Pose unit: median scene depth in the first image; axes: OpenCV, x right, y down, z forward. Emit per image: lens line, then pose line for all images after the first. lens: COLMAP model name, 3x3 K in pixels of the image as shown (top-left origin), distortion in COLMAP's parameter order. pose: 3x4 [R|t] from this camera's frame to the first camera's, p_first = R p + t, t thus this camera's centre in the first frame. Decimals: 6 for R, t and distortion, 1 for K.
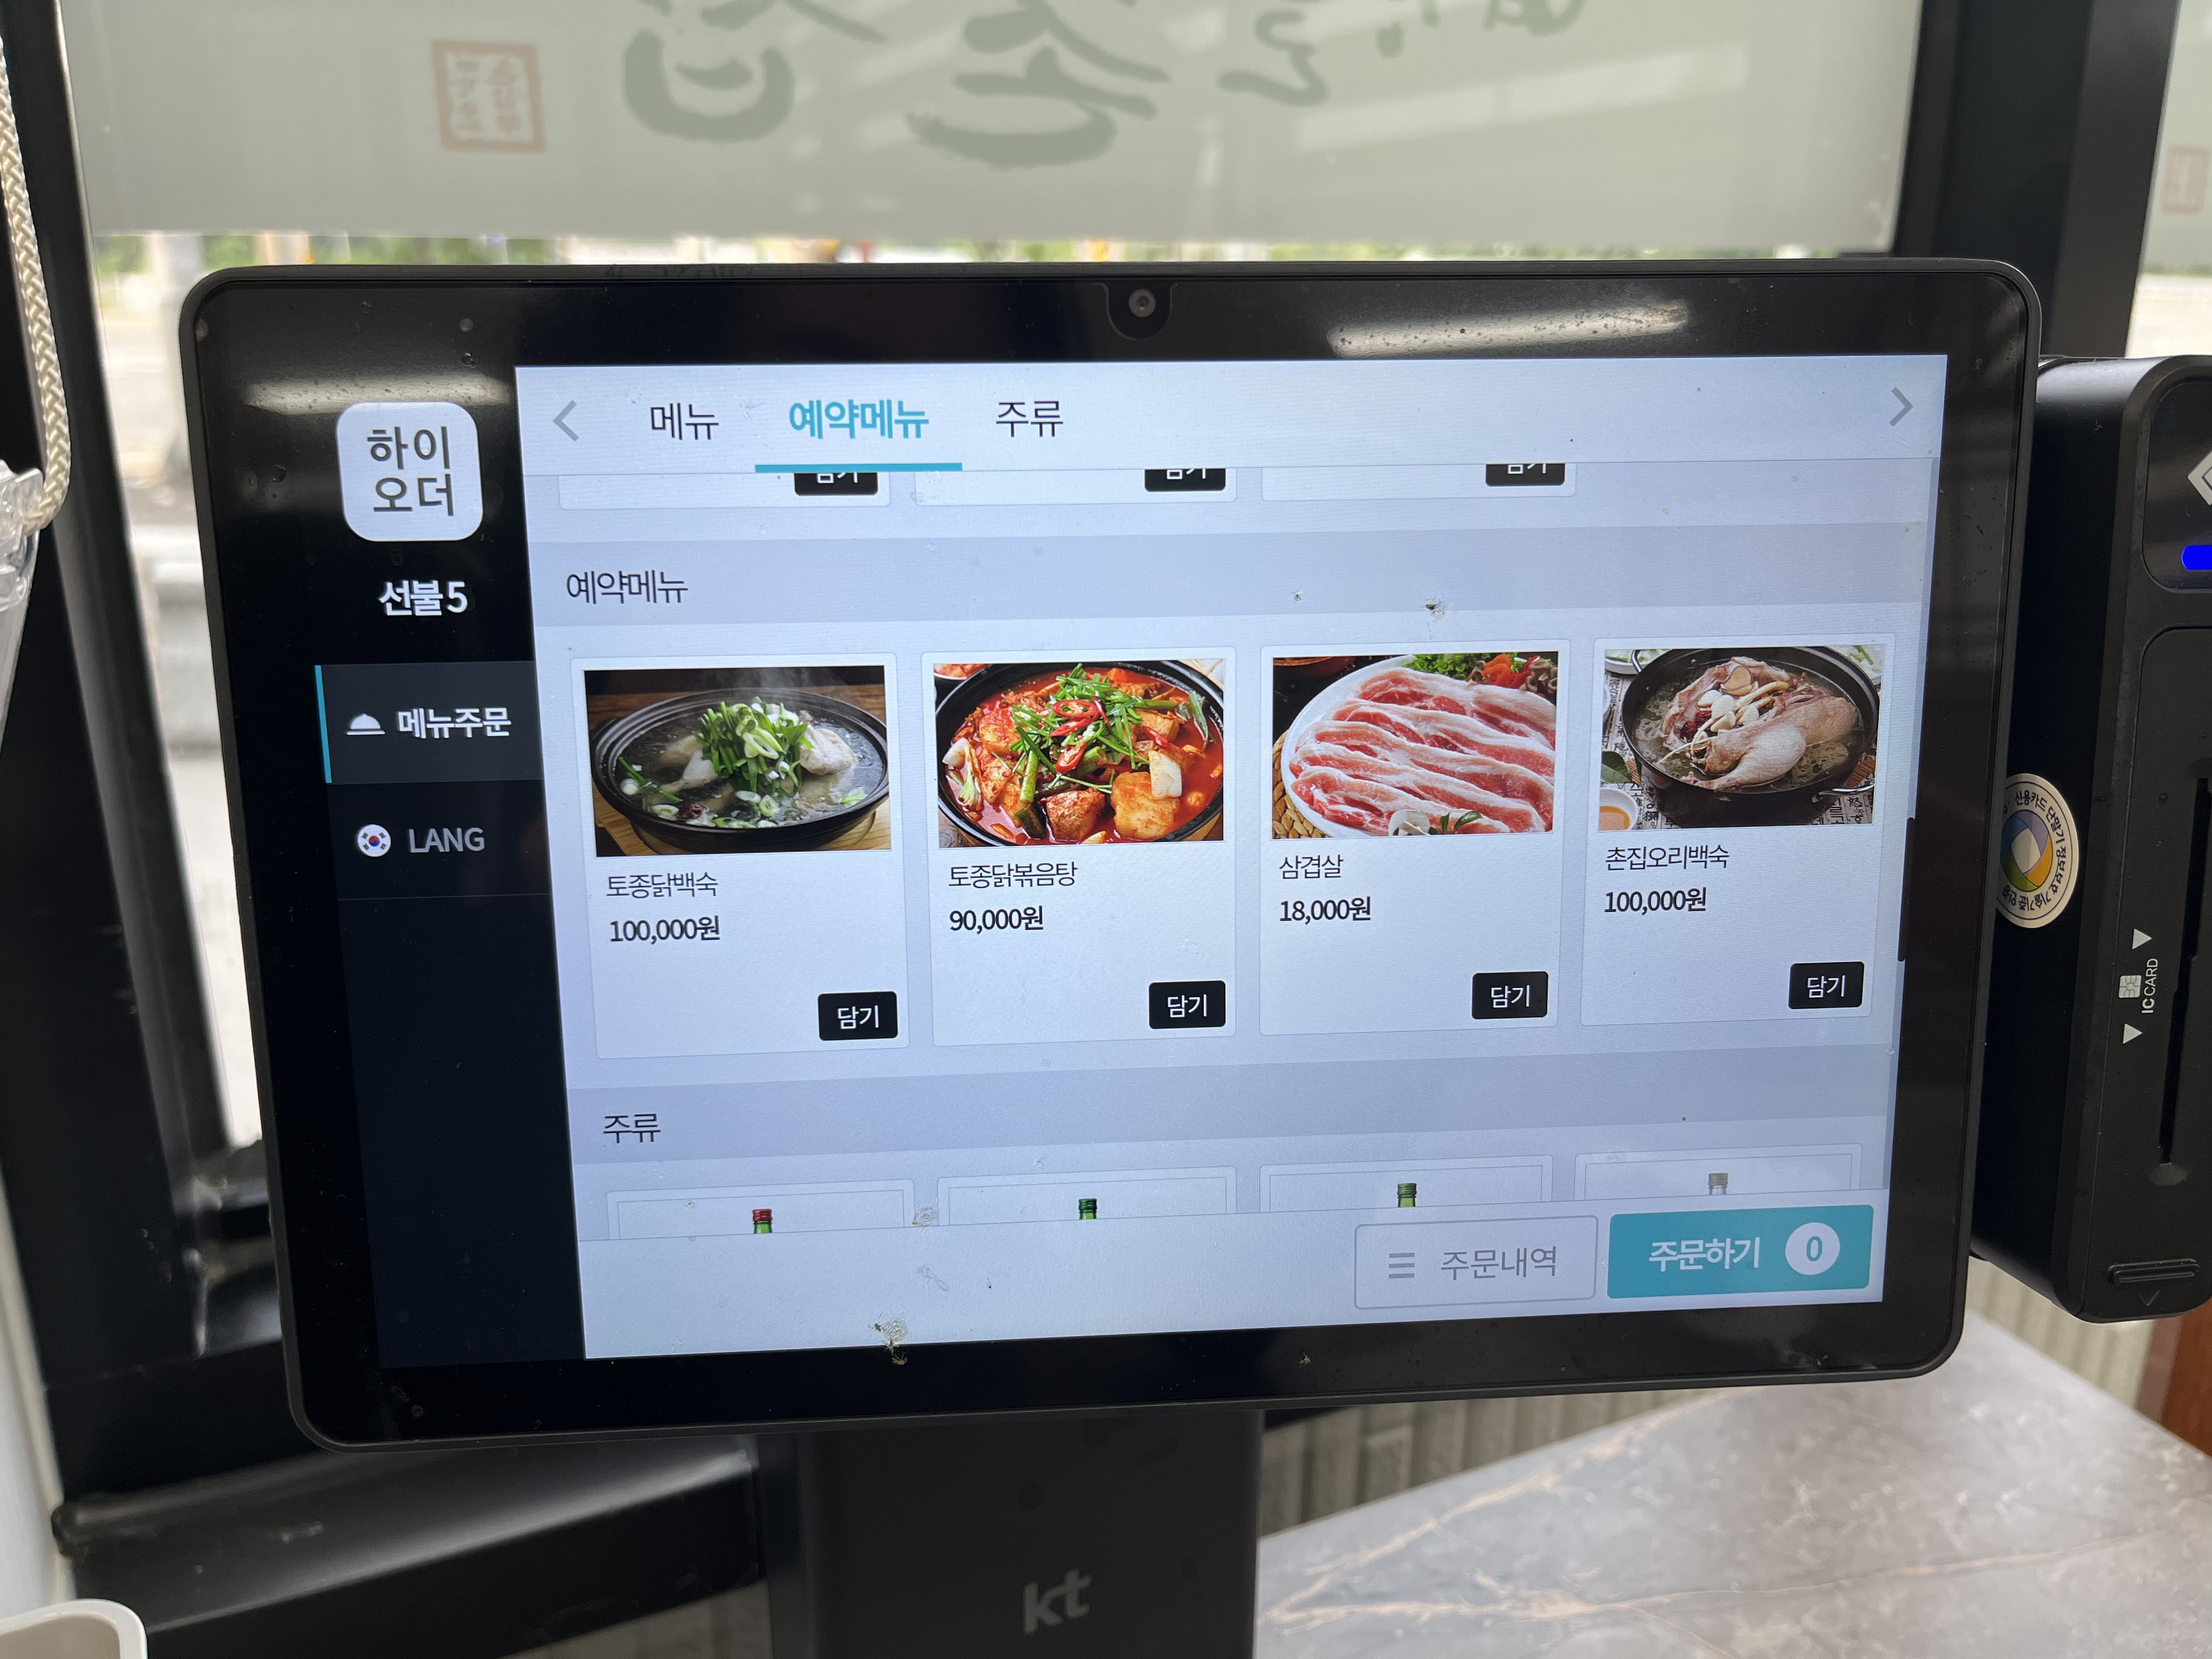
lens RADIAL K [[1673.8, 0, 1101.7], [0, 1673.8, 824.6], [0, 0, 1]] dist [0.026083, -0.071612]
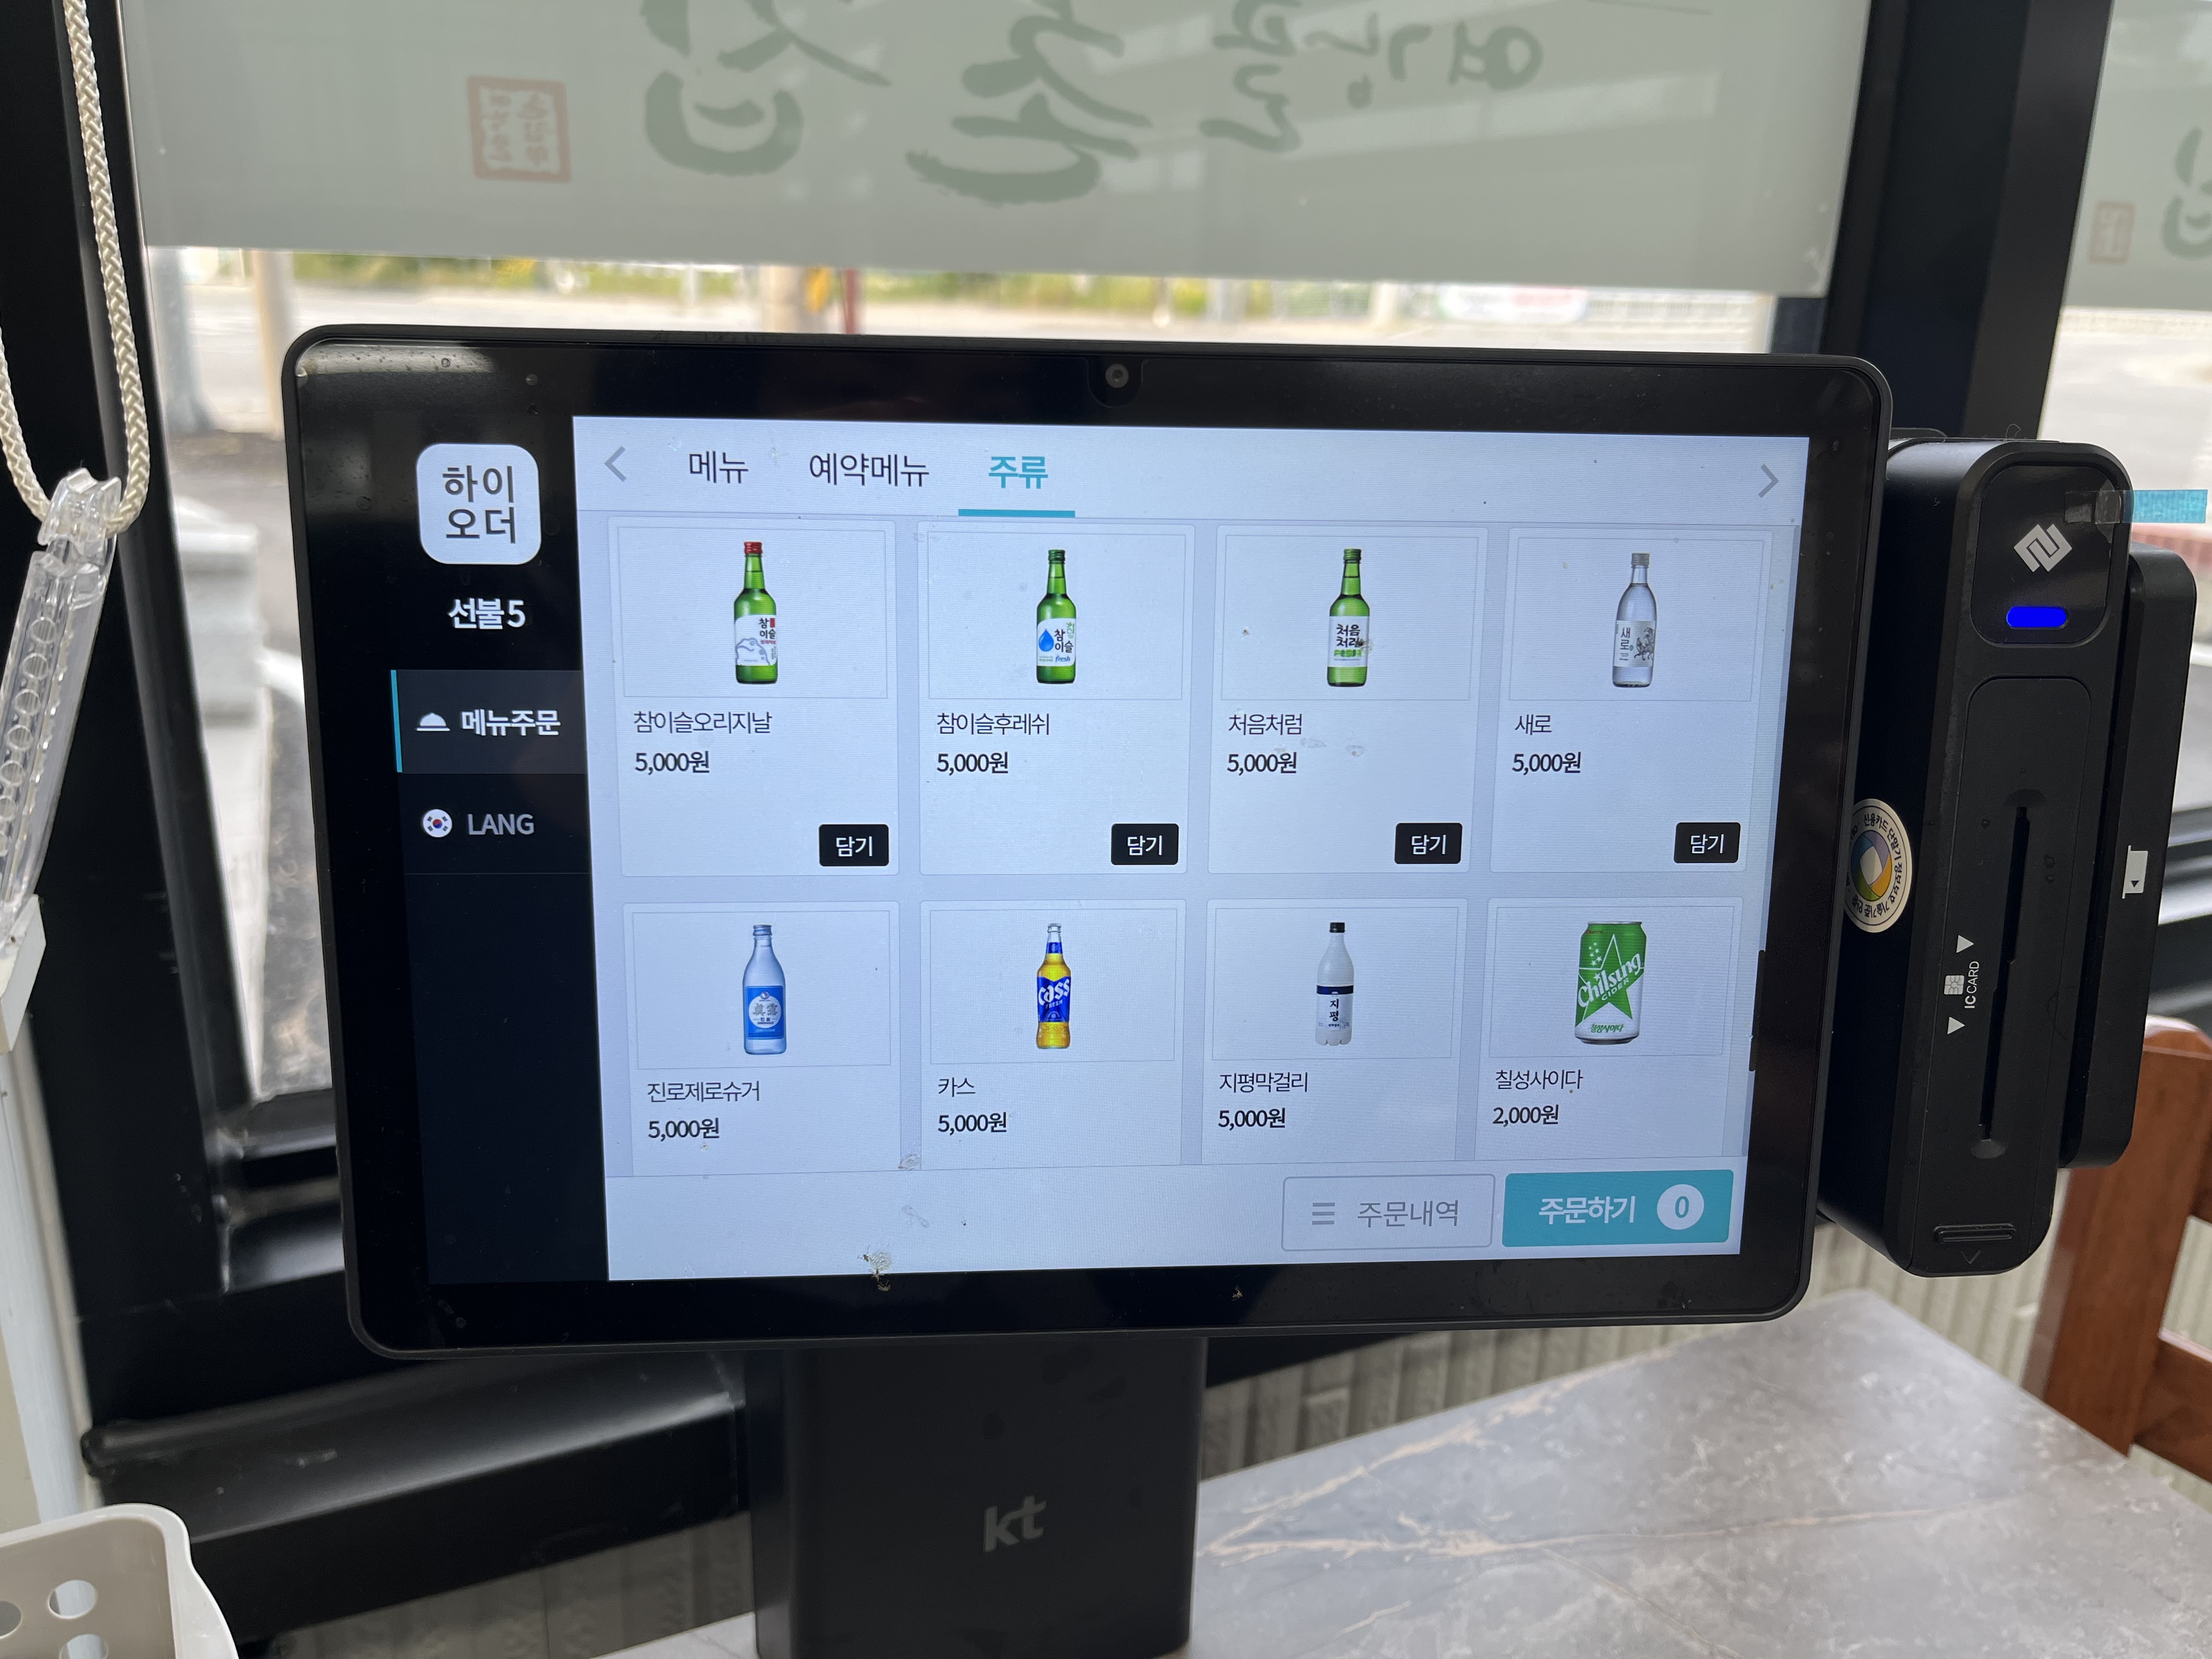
lens RADIAL K [[1673.8, 0, 1103.1], [0, 1673.8, 822.3], [0, 0, 1]] dist [0.026083, -0.071612]
pose [[0.999565, 0.024173, 0.016882, 0.001921], [-0.024247, 0.999697, 0.004214, -0.005471], [-0.016775, -0.004621, 0.999849, -0.124655]]
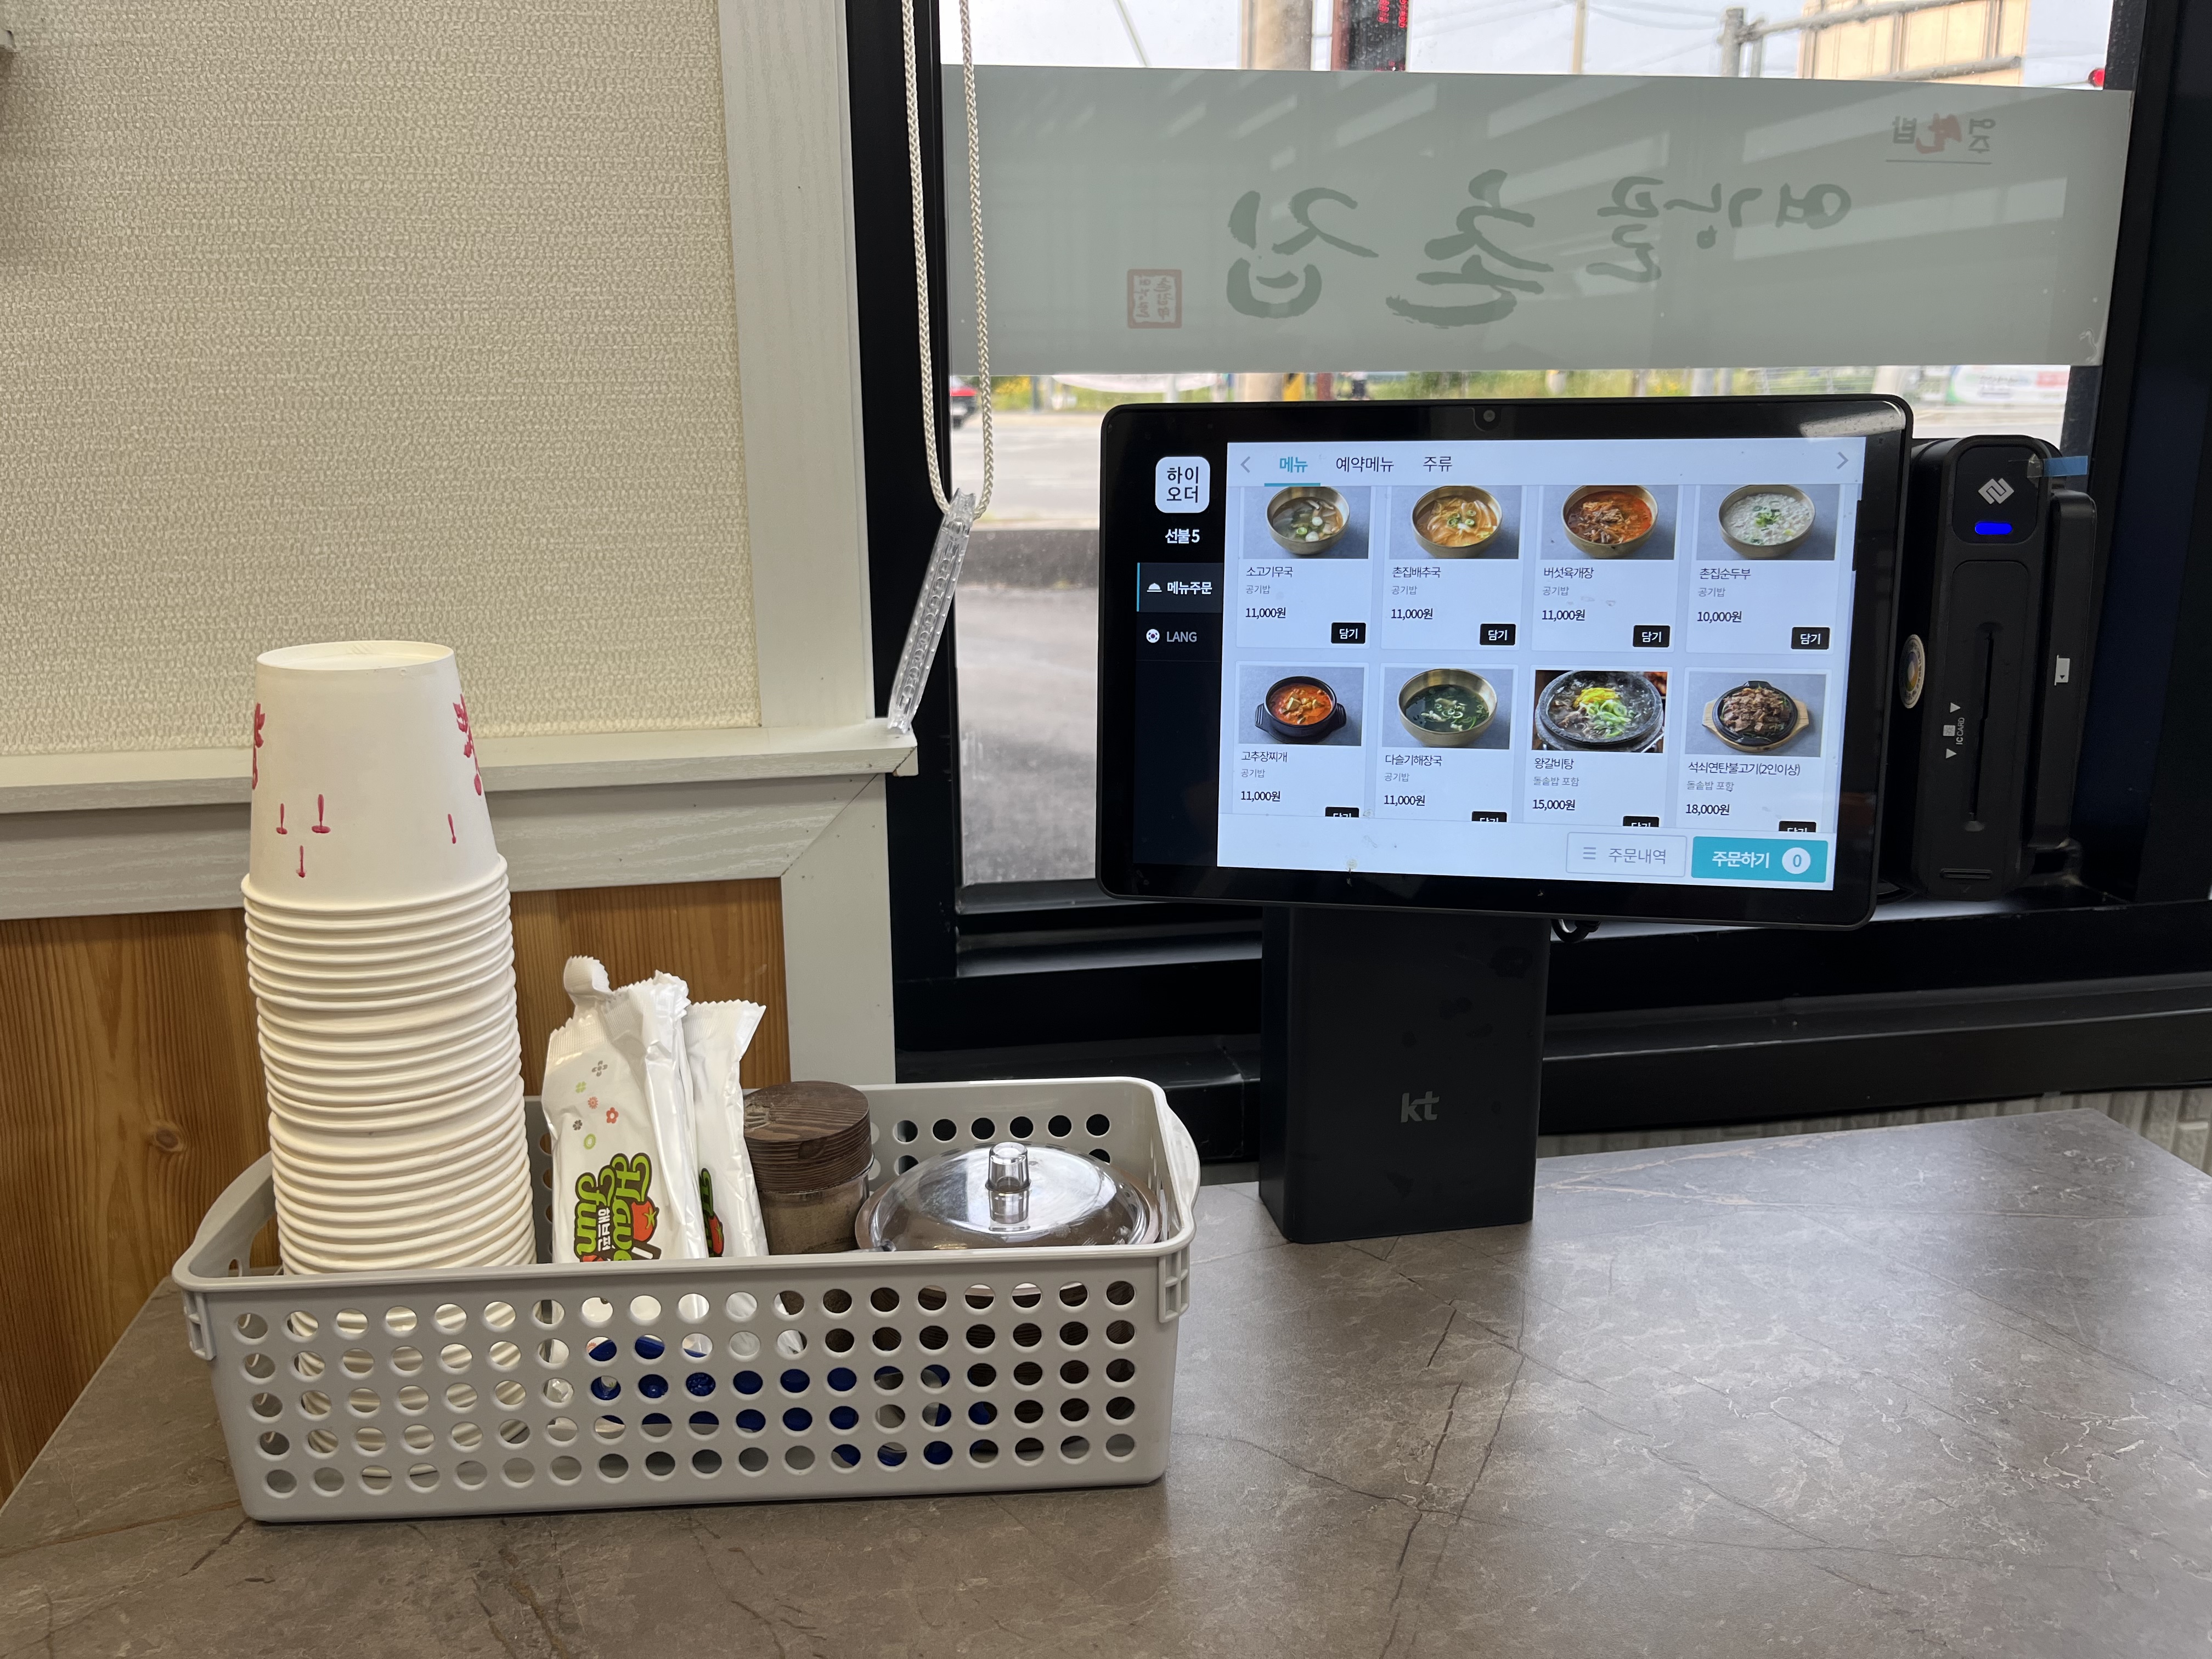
lens RADIAL K [[1673.8, 0, 1089.3], [0, 1673.8, 841.5], [0, 0, 1]] dist [0.026083, -0.071612]
pose [[0.964882, 0.059704, -0.255809, 0.093698], [-0.070315, 0.996994, -0.032527, 0.313831], [0.253098, 0.049372, 0.966180, -1.085478]]
